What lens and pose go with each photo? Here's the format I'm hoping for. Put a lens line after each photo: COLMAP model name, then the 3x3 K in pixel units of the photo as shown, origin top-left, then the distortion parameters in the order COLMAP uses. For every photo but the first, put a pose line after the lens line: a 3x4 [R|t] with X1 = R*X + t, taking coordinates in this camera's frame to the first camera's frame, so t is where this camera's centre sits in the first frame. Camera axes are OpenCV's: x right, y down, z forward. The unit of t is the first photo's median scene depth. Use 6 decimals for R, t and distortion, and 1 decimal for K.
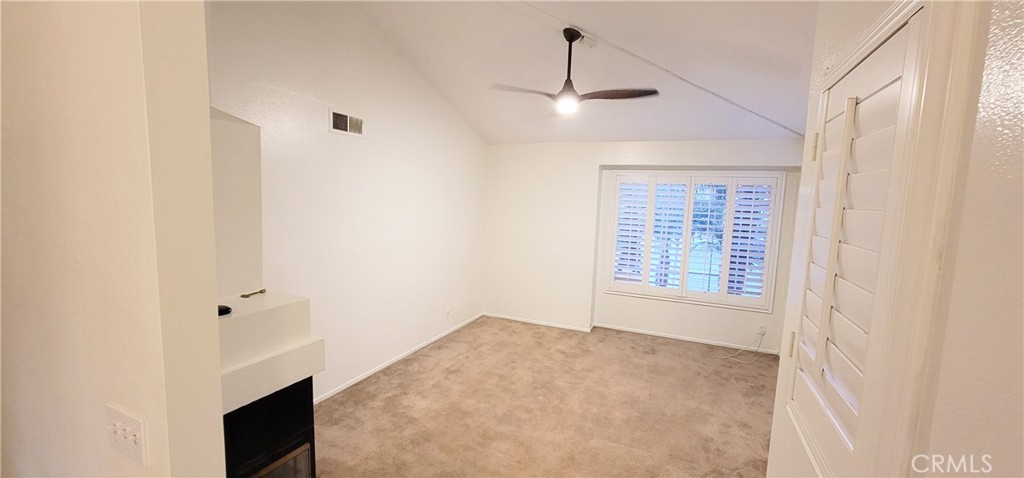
lens RADIAL K [[418.3, 0, 513.0], [0, 418.3, 240.9], [0, 0, 1]] dist [0.000459, 0.000210]
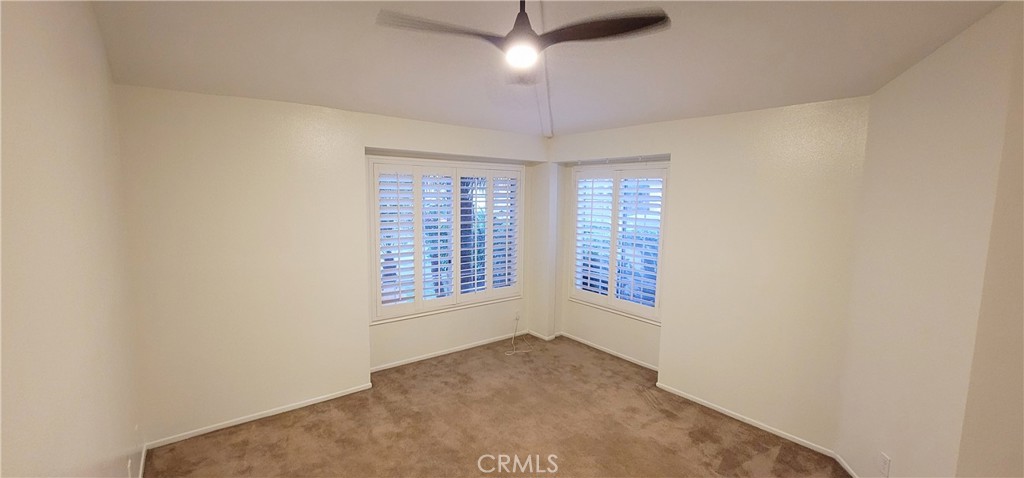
lens RADIAL K [[418.3, 0, 511.7], [0, 418.3, 234.7], [0, 0, 1]] dist [0.000459, 0.000210]
pose [[0.483804, -0.116957, 0.867326, -0.437400], [0.095858, 0.992149, 0.080318, -0.106976], [-0.869911, 0.044282, 0.491217, 0.686372]]
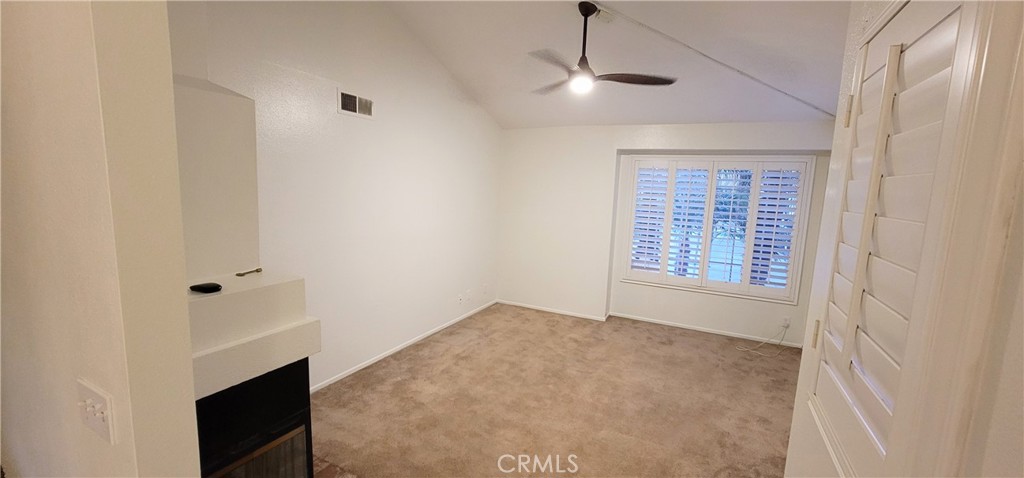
lens RADIAL K [[418.3, 0, 512.8], [0, 418.3, 240.5], [0, 0, 1]] dist [0.000459, 0.000210]
pose [[0.998854, 0.009982, -0.046815, 0.019843], [-0.008824, 0.999652, 0.024872, 0.010706], [0.047047, -0.024430, 0.998594, 0.027011]]
